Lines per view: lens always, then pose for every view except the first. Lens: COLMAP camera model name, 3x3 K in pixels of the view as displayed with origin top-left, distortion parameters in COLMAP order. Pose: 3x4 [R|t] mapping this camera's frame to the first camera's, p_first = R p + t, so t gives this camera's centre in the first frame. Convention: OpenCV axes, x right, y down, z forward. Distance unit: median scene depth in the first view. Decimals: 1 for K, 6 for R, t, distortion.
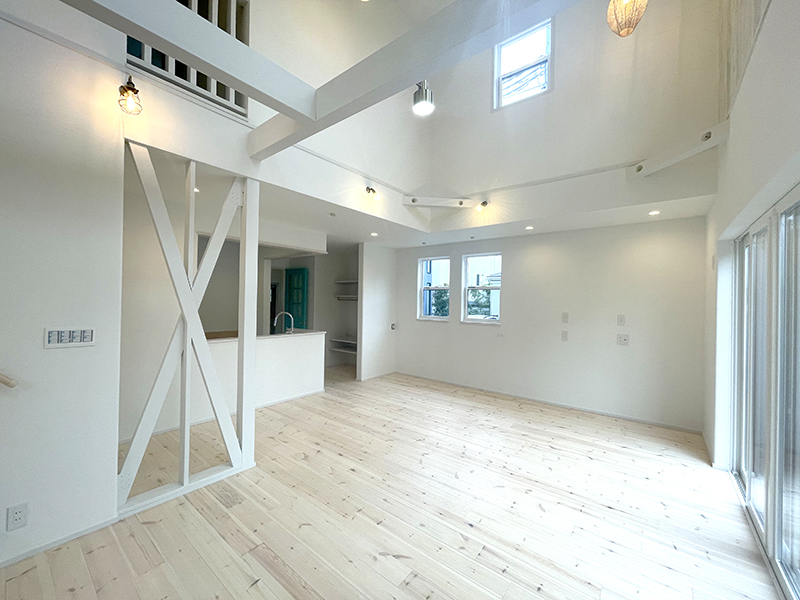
lens RADIAL K [[325.5, 0, 399.9], [0, 325.5, 297.7], [0, 0, 1]] dist [-0.004729, 0.002012]
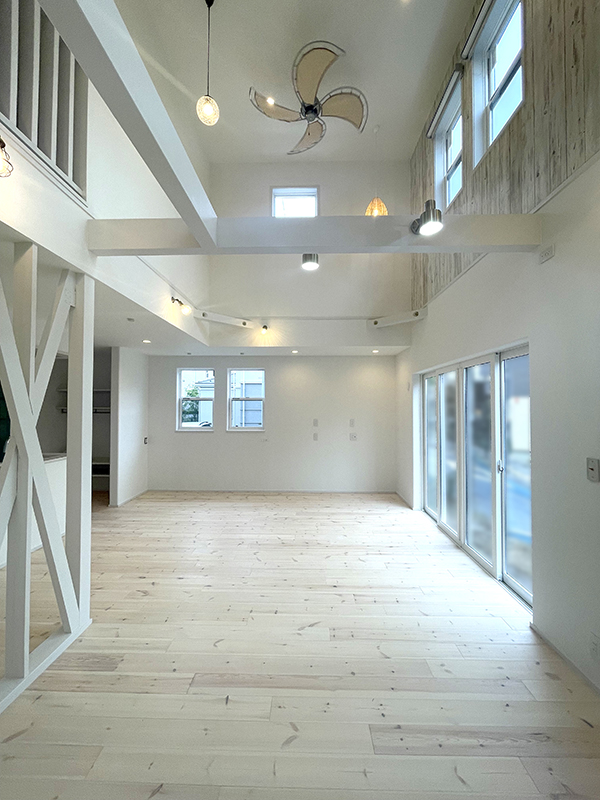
lens RADIAL K [[325.5, 0, 300.4], [0, 325.5, 399.5], [0, 0, 1]] dist [-0.004729, 0.002012]
pose [[0.794879, -0.002863, 0.606761, -0.389224], [0.007787, 0.999955, -0.005483, -0.030805], [-0.606718, 0.009083, 0.794865, 0.013570]]
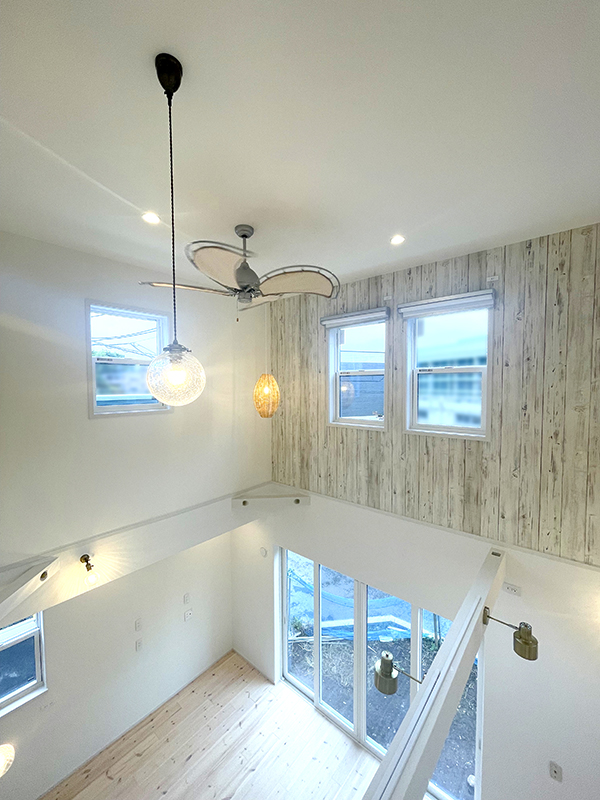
lens RADIAL K [[325.5, 0, 301.9], [0, 325.5, 401.4], [0, 0, 1]] dist [-0.004729, 0.002012]
pose [[0.024251, -0.066598, 0.997485, -0.396085], [-0.002481, 0.997772, 0.066677, -0.737022], [-0.999703, -0.004091, 0.024032, 0.642251]]
